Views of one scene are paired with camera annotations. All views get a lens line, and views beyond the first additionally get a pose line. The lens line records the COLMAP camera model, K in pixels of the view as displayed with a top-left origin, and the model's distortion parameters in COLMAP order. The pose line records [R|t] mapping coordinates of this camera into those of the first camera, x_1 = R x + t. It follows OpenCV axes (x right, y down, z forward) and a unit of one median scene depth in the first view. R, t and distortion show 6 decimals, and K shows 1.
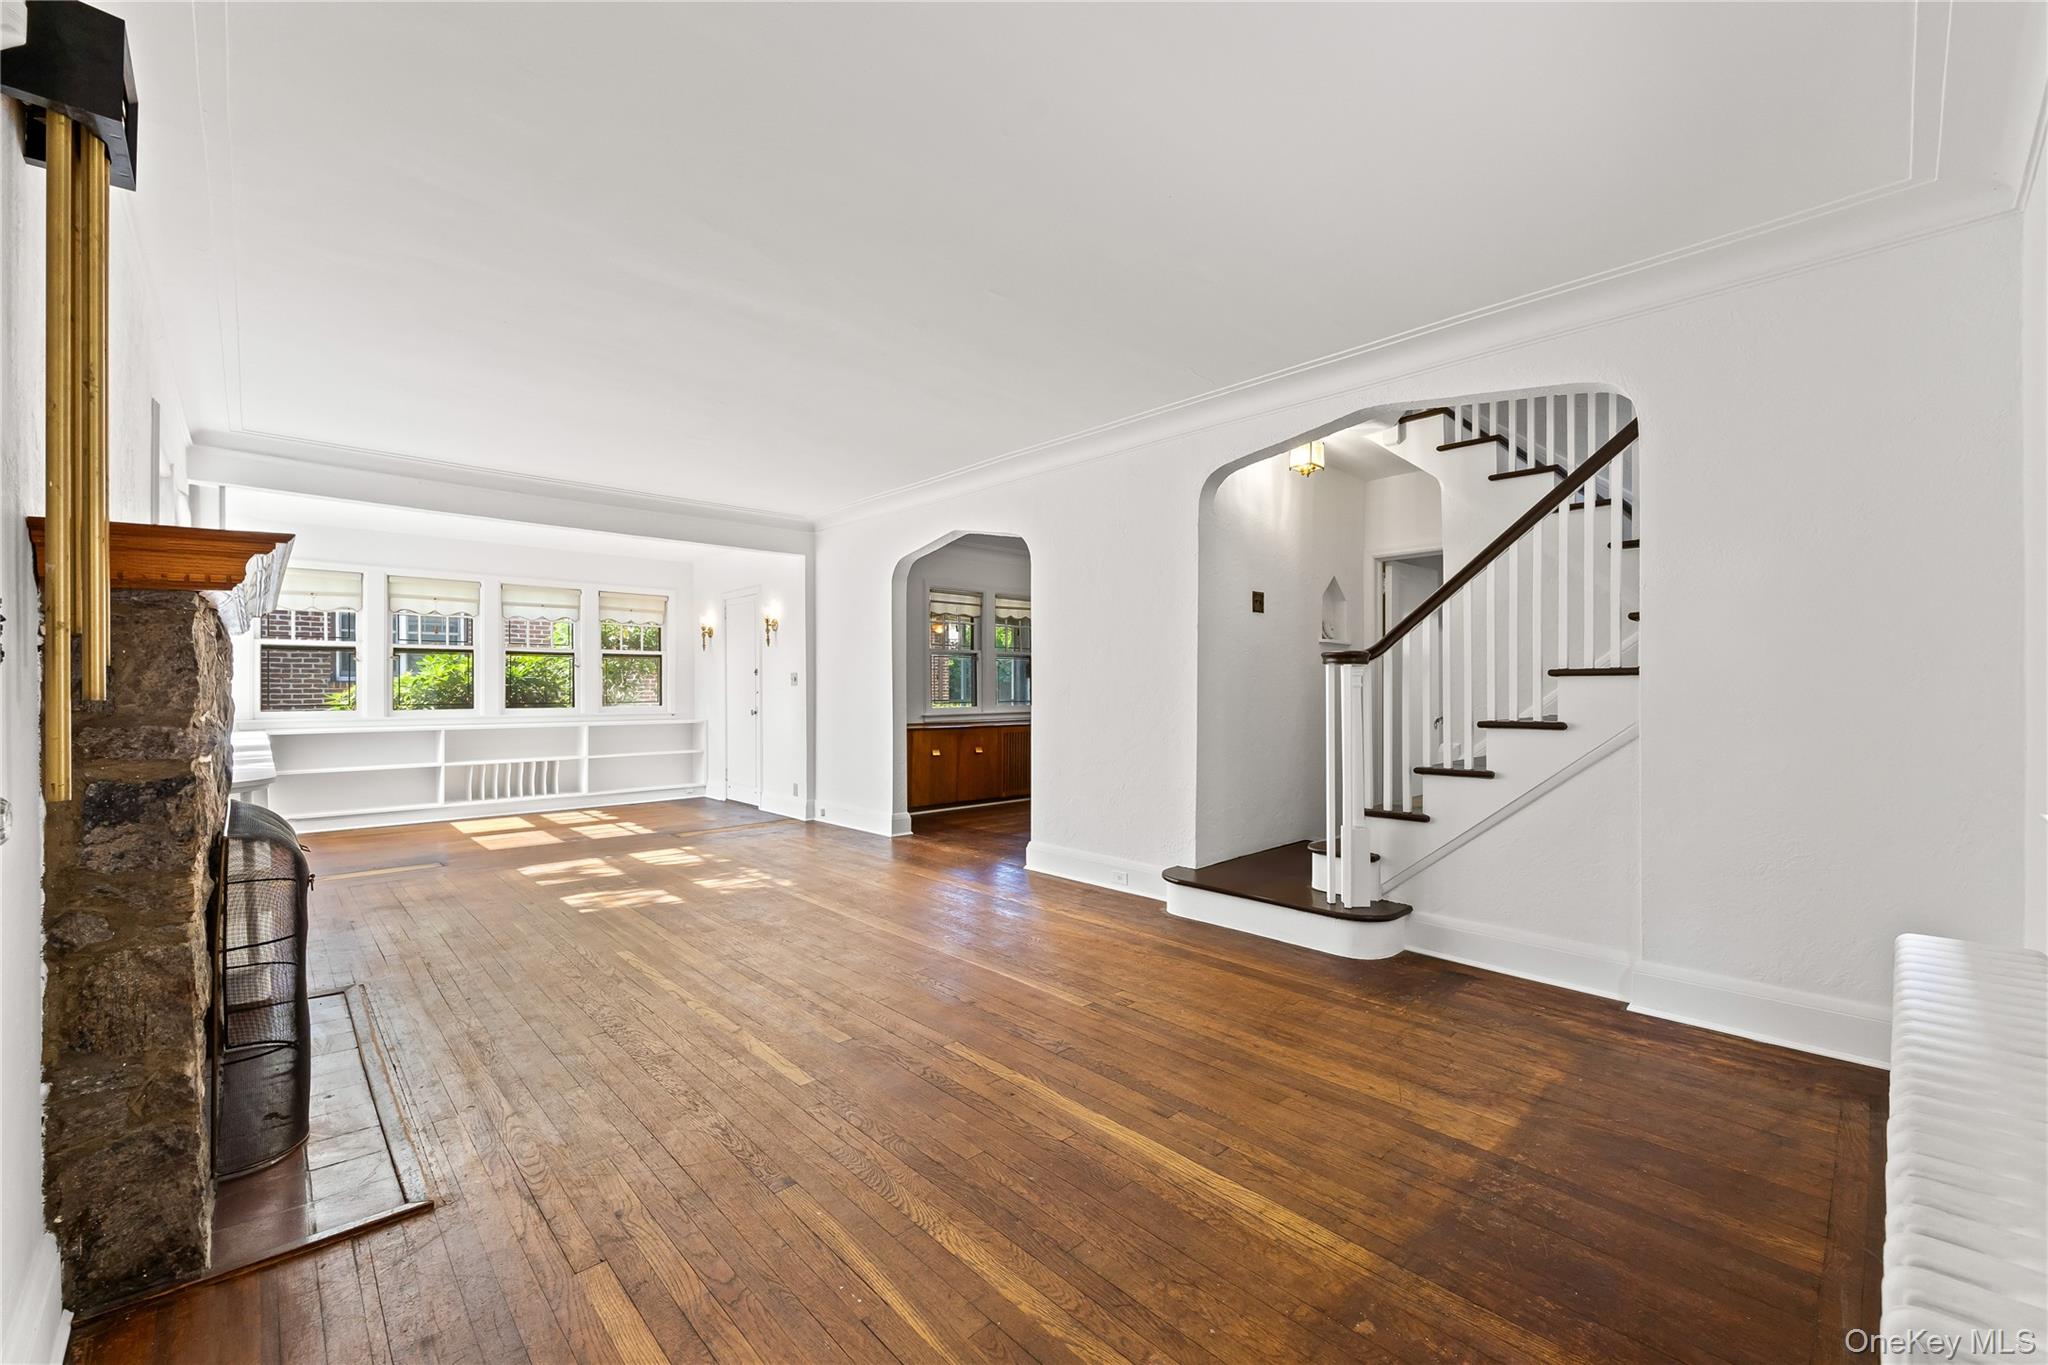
lens RADIAL K [[836.8, 0, 1003.9], [0, 836.8, 683.8], [0, 0, 1]] dist [-0.000219, -0.000466]
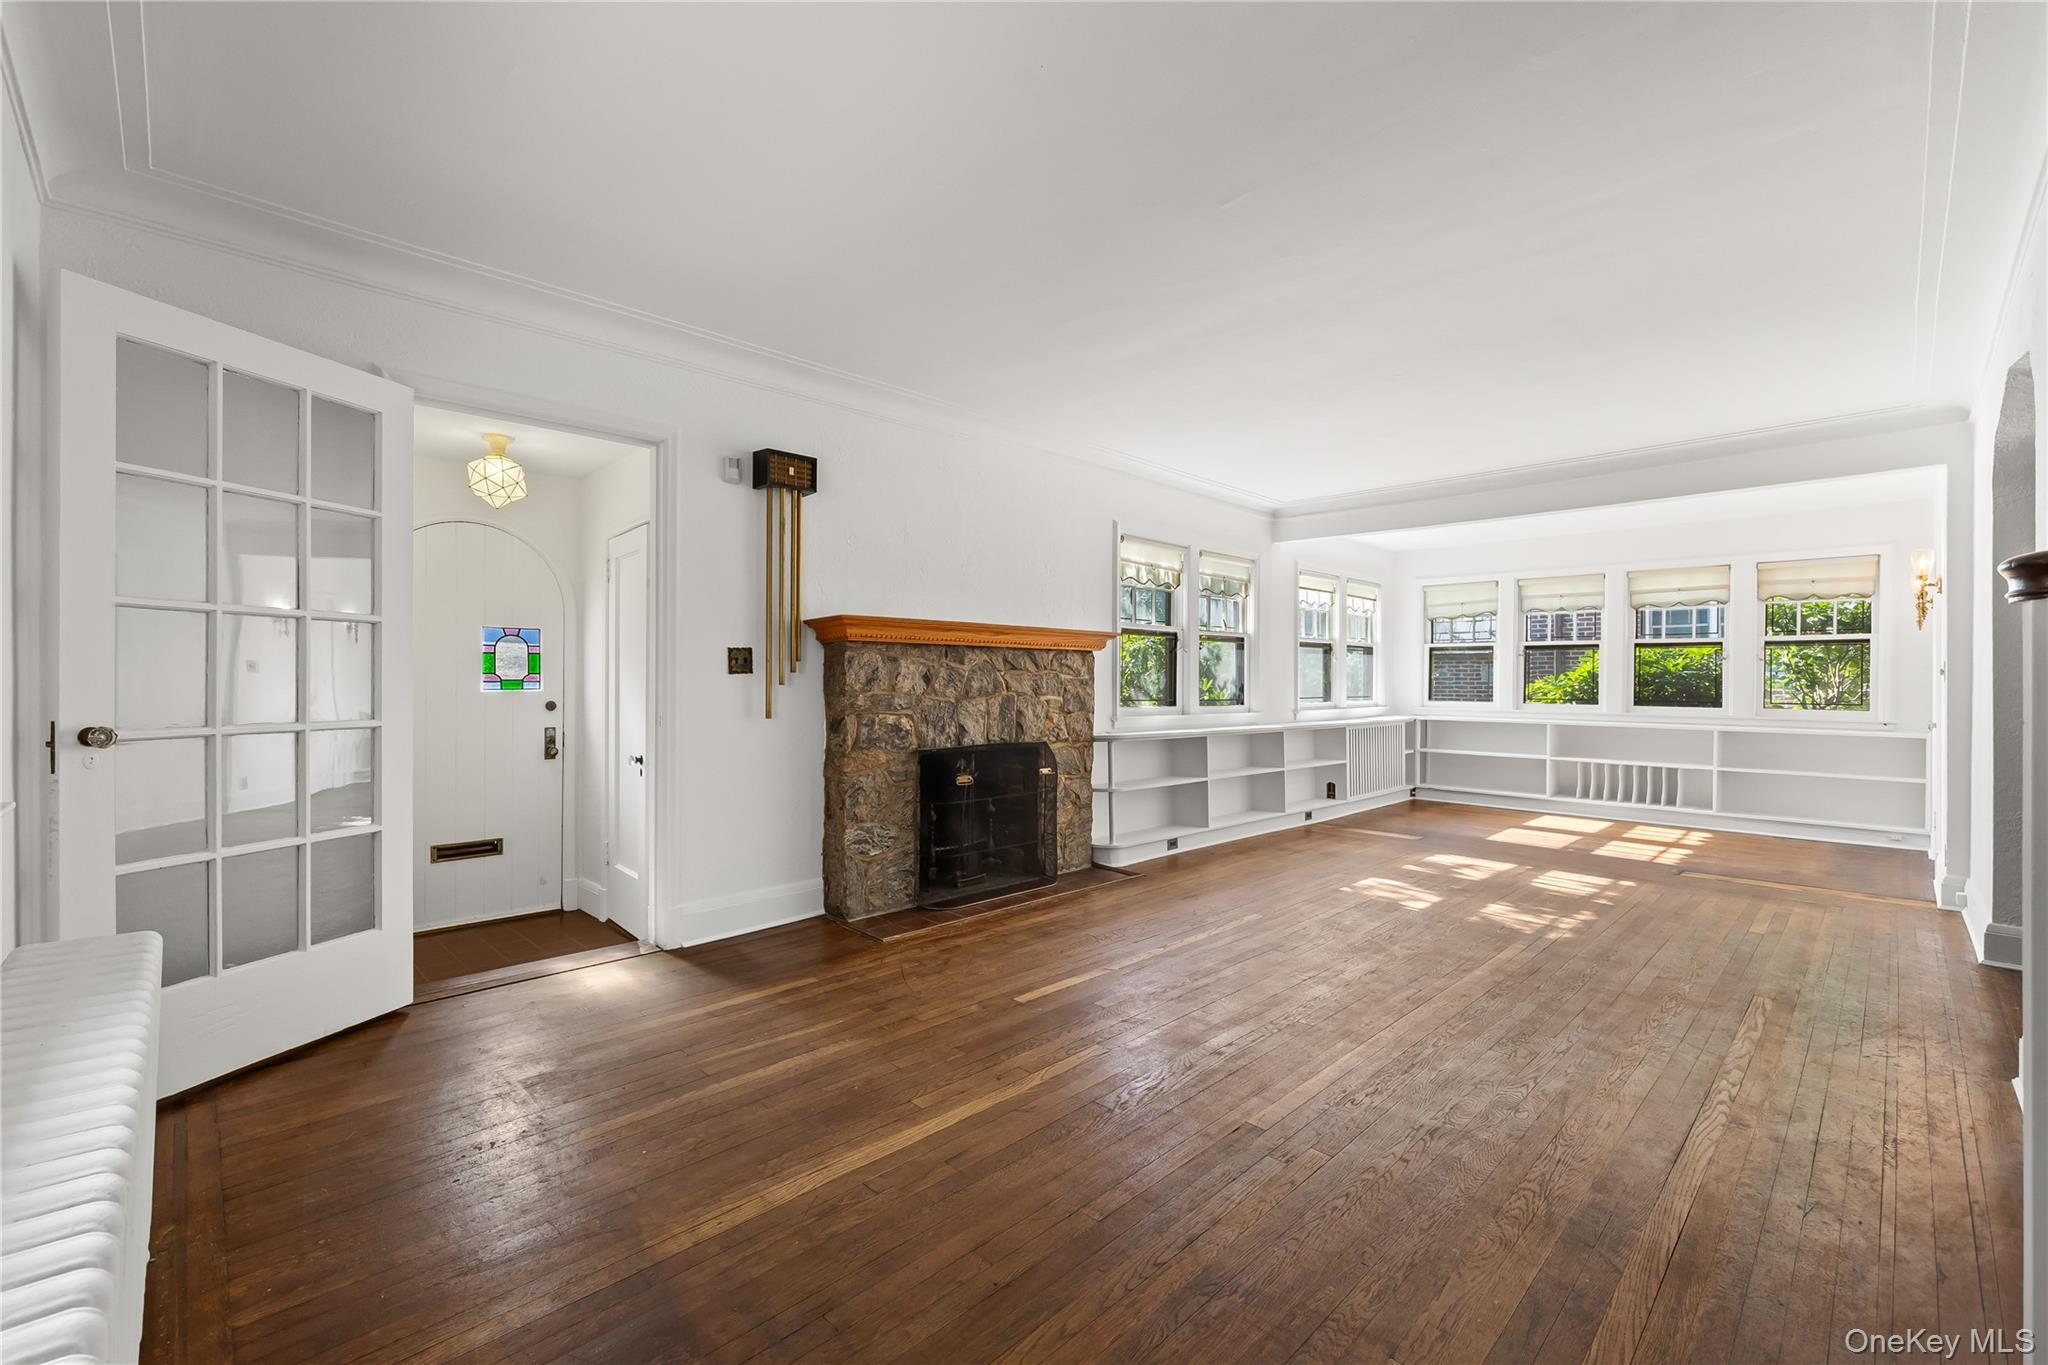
lens RADIAL K [[836.8, 0, 1019.7], [0, 836.8, 682.9], [0, 0, 1]] dist [-0.000219, -0.000466]
pose [[0.035696, 0.004661, -0.999352, 0.320133], [-0.001404, 0.999988, 0.004614, 0.000773], [0.999362, 0.001239, 0.035703, 0.307386]]
